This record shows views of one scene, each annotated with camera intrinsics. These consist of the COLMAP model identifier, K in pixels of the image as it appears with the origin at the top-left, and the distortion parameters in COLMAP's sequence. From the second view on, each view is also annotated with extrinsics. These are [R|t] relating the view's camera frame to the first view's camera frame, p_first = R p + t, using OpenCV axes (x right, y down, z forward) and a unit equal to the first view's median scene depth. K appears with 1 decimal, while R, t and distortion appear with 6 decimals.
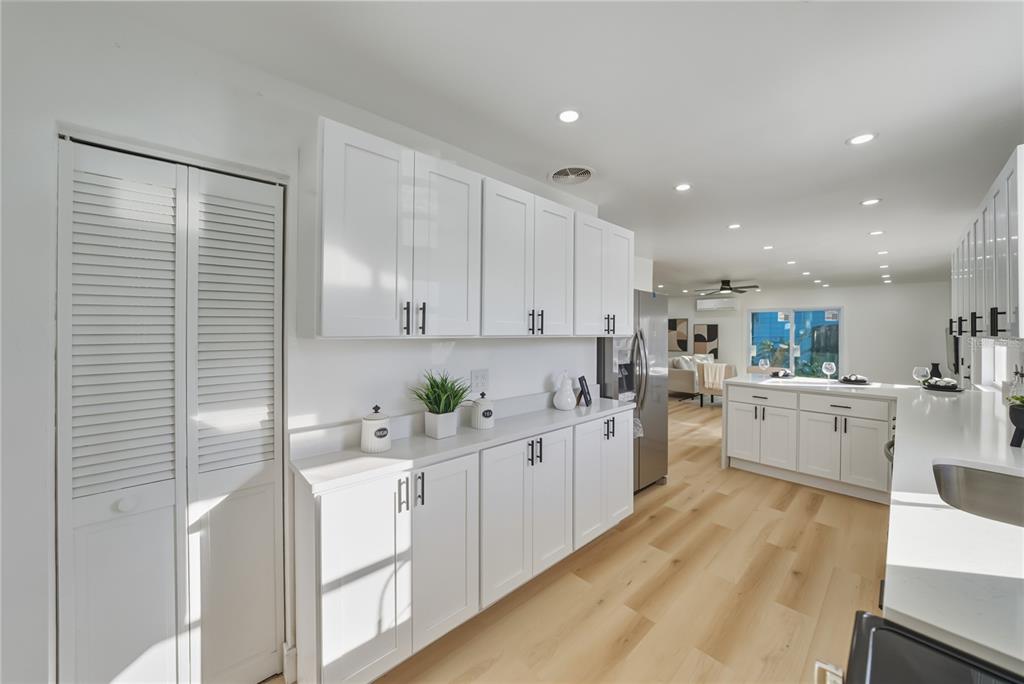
lens RADIAL K [[368.3, 0, 518.4], [0, 368.3, 331.2], [0, 0, 1]] dist [-0.015091, 0.000480]
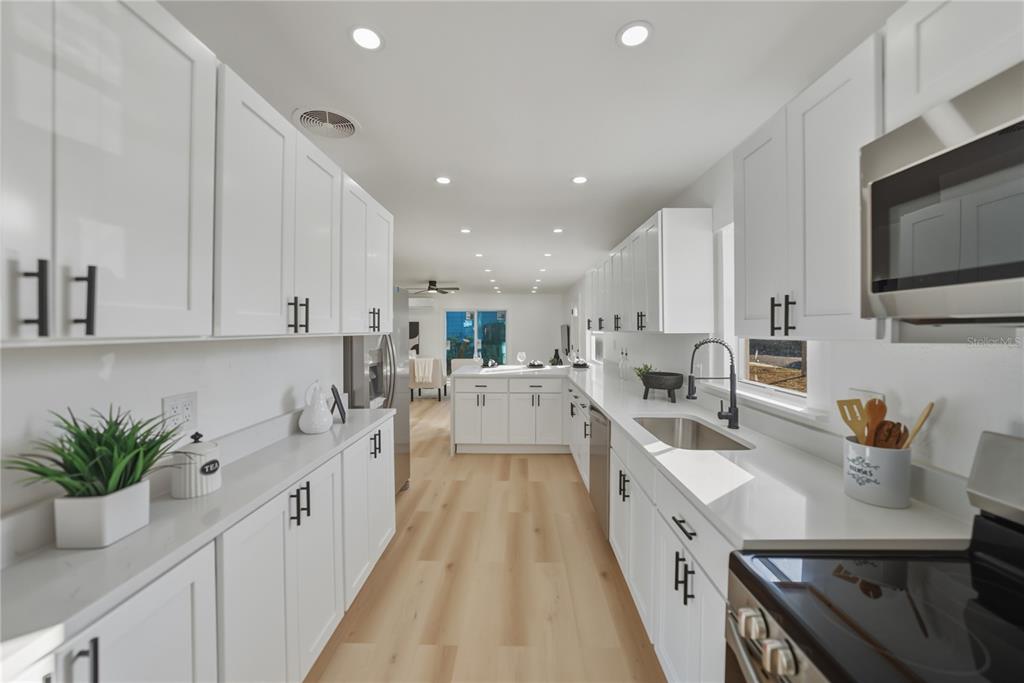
lens RADIAL K [[368.3, 0, 518.4], [0, 368.3, 330.7], [0, 0, 1]] dist [-0.015091, 0.000480]
pose [[0.688447, -0.008172, 0.725241, -0.079535], [0.003785, 0.999963, 0.007674, 0.000405], [-0.725277, -0.002538, 0.688453, 0.114178]]
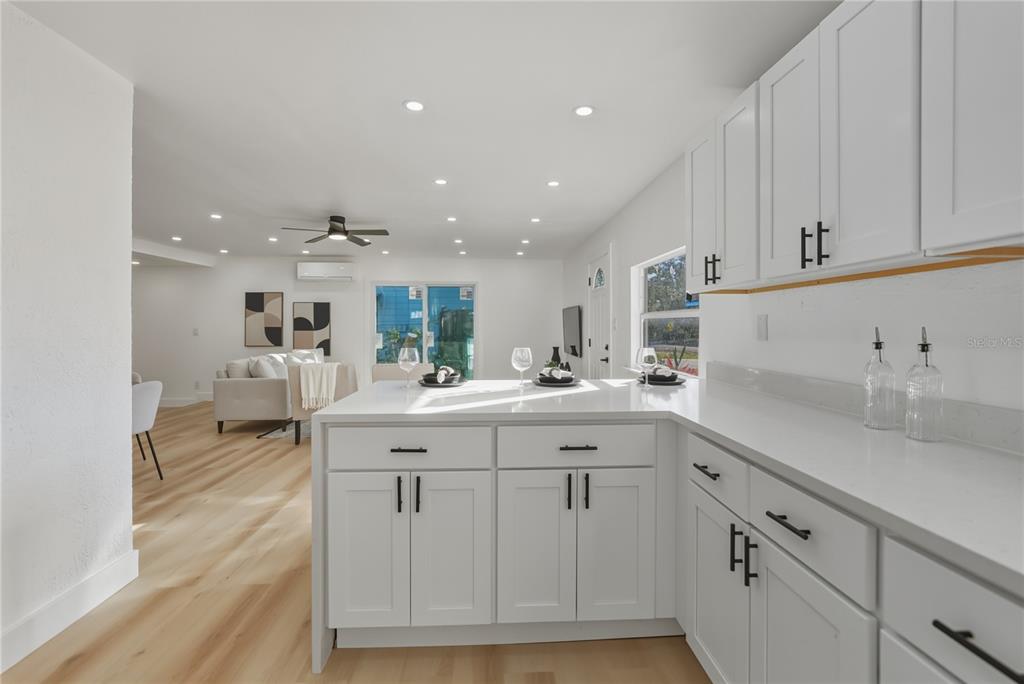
lens RADIAL K [[442.8, 0, 512.4], [0, 442.8, 328.3], [0, 0, 1]] dist [0.000838, -0.000182]
pose [[0.643519, -0.007496, 0.765393, 0.348681], [0.002704, 0.999968, 0.007519, 0.050520], [-0.765425, -0.002769, 0.643519, 0.570480]]
